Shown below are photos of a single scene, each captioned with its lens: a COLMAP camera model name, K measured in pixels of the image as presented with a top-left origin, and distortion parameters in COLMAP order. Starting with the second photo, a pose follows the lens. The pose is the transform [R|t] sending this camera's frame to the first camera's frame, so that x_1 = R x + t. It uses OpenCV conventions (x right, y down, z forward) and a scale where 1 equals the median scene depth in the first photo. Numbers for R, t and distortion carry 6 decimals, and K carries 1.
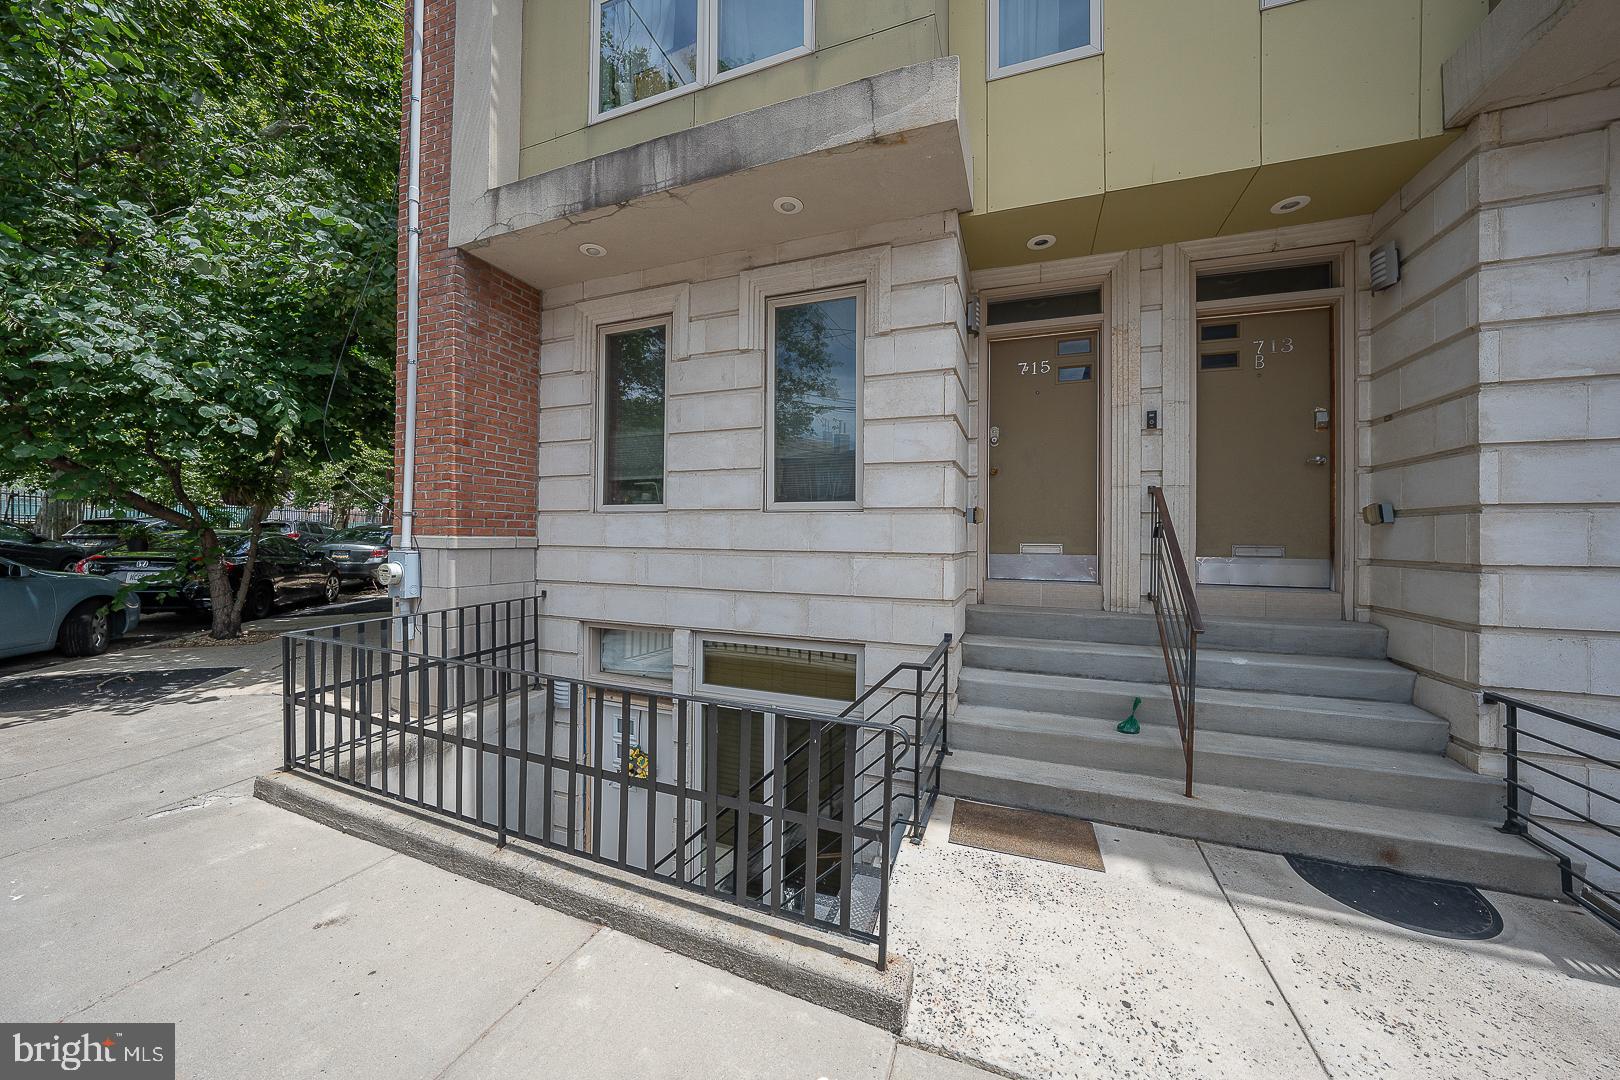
lens RADIAL K [[556.9, 0, 810.6], [0, 556.9, 534.6], [0, 0, 1]] dist [-0.027640, 0.005392]
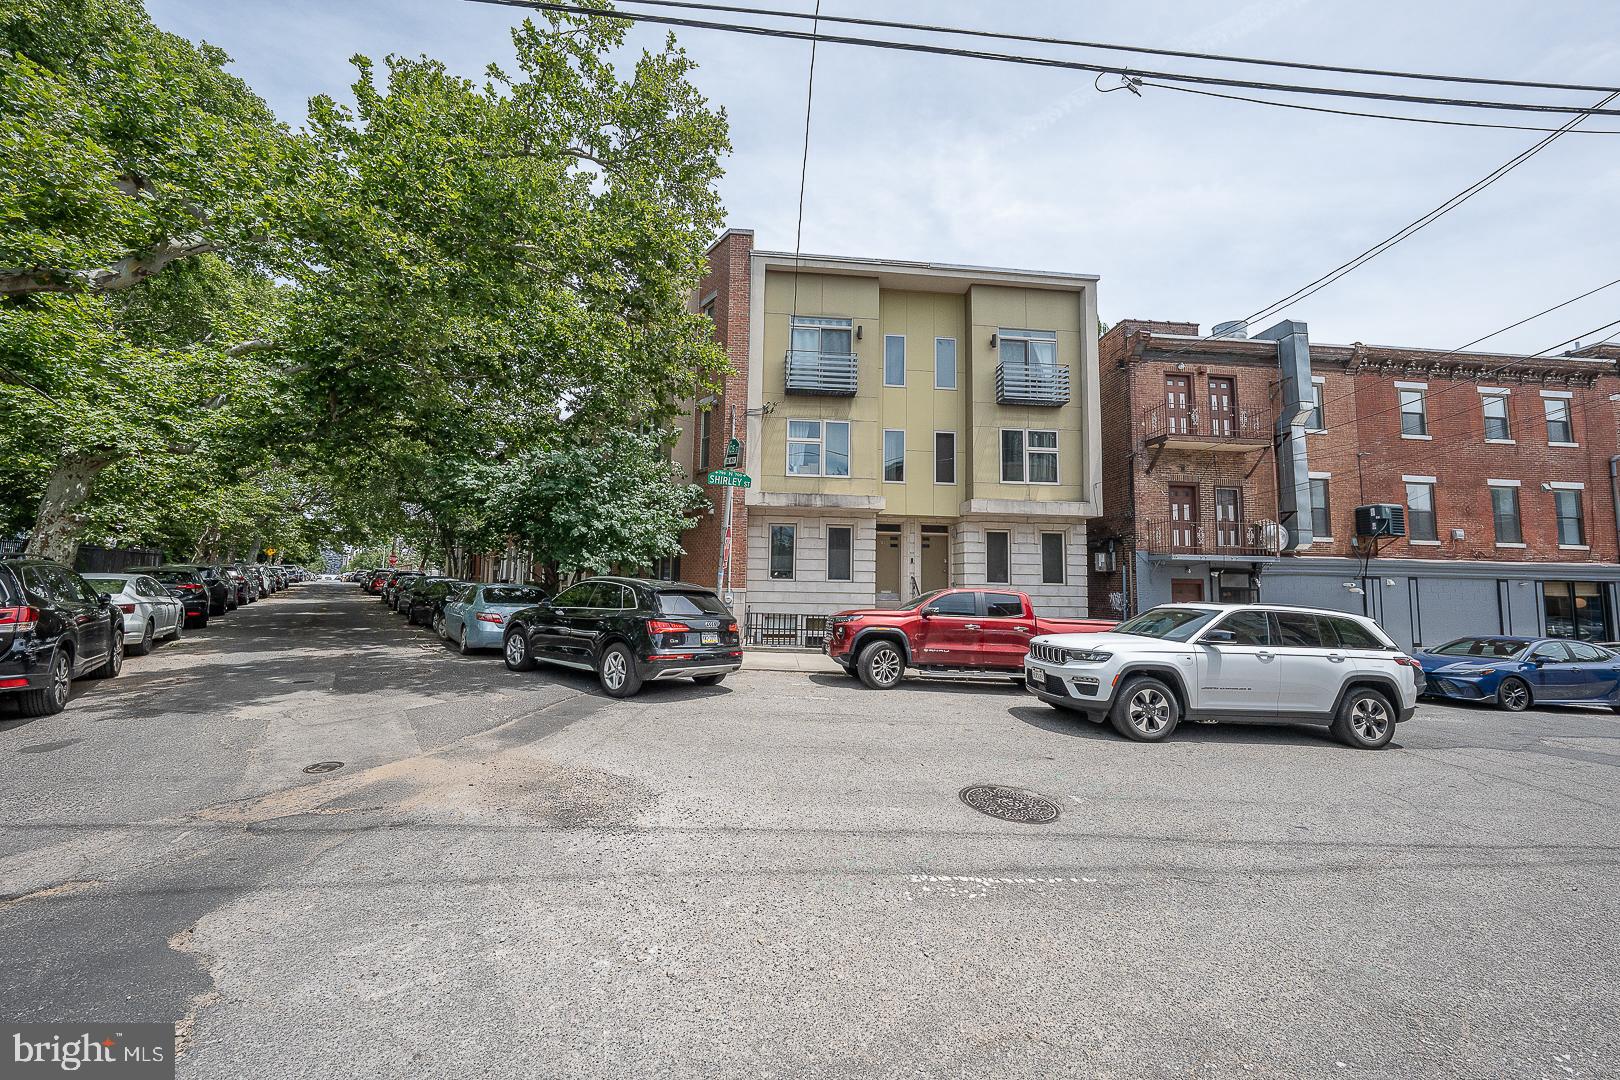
lens RADIAL K [[556.9, 0, 810.6], [0, 556.9, 534.6], [0, 0, 1]] dist [-0.027640, 0.005392]
pose [[0.902721, 0.044523, 0.427916, -1.827016], [-0.008612, 0.996301, -0.085494, -0.037876], [-0.430139, 0.073493, 0.899766, -2.394026]]
